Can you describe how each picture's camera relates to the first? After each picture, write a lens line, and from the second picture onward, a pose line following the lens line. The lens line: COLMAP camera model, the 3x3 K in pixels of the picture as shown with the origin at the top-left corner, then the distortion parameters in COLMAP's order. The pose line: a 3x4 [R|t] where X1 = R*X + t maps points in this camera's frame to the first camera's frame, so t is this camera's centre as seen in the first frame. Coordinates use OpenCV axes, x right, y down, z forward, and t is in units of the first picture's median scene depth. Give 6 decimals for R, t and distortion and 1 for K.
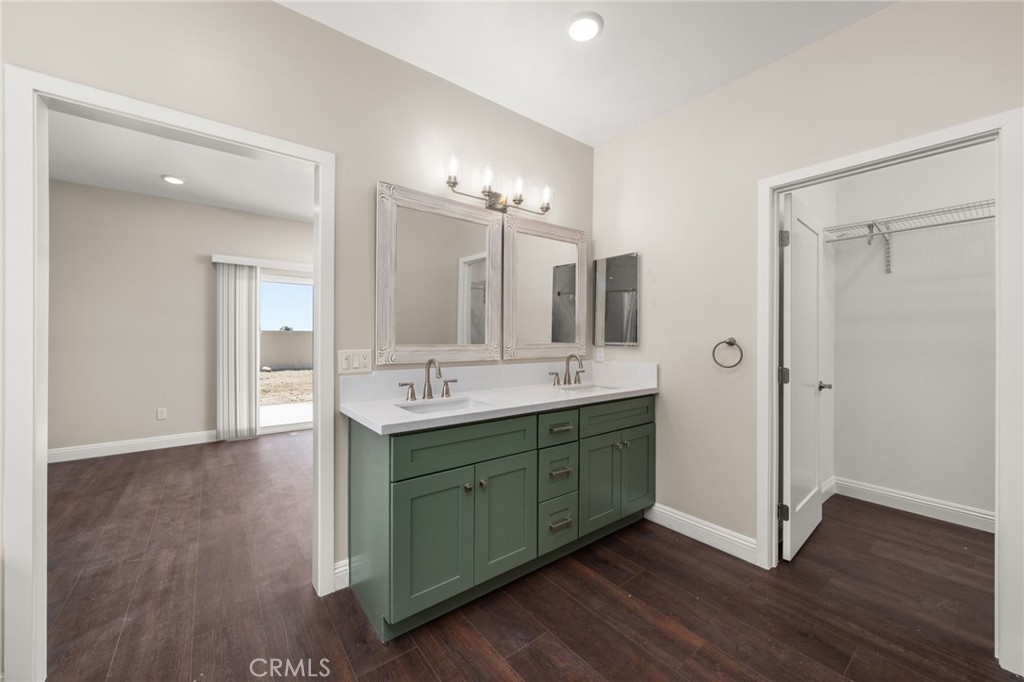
lens RADIAL K [[383.7, 0, 502.1], [0, 383.7, 339.2], [0, 0, 1]] dist [-0.001216, -0.000096]
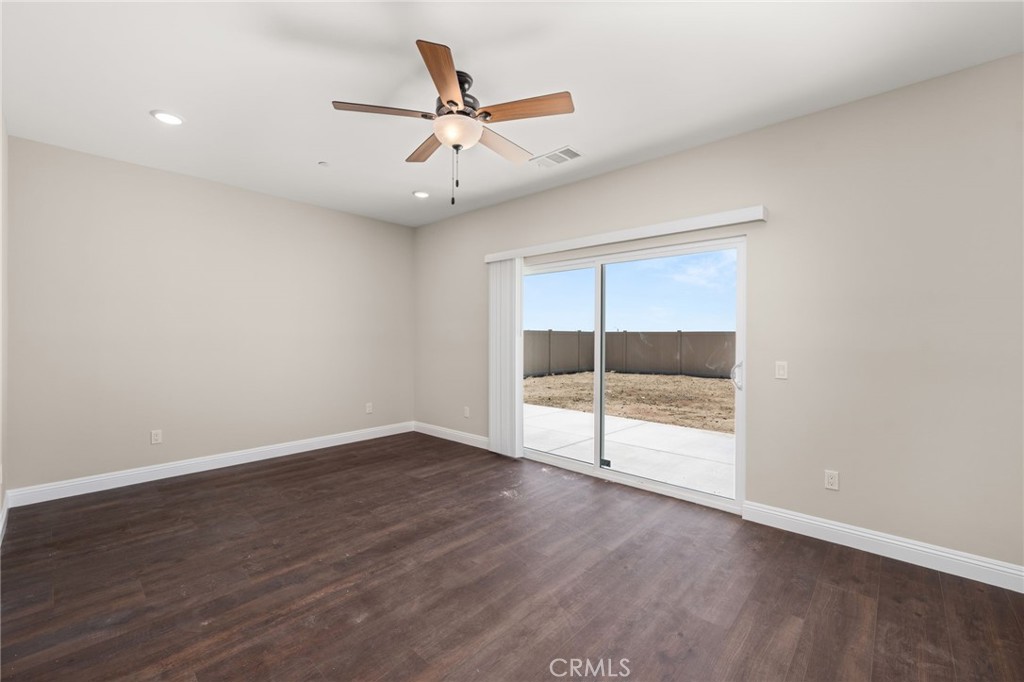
lens RADIAL K [[422.6, 0, 512.0], [0, 422.6, 341.0], [0, 0, 1]] dist [0.000427, -0.000014]
pose [[0.181620, 0.007271, -0.983342, 0.218012], [-0.008468, 0.999947, 0.005830, -0.009433], [0.983332, 0.007269, 0.181672, 0.665814]]
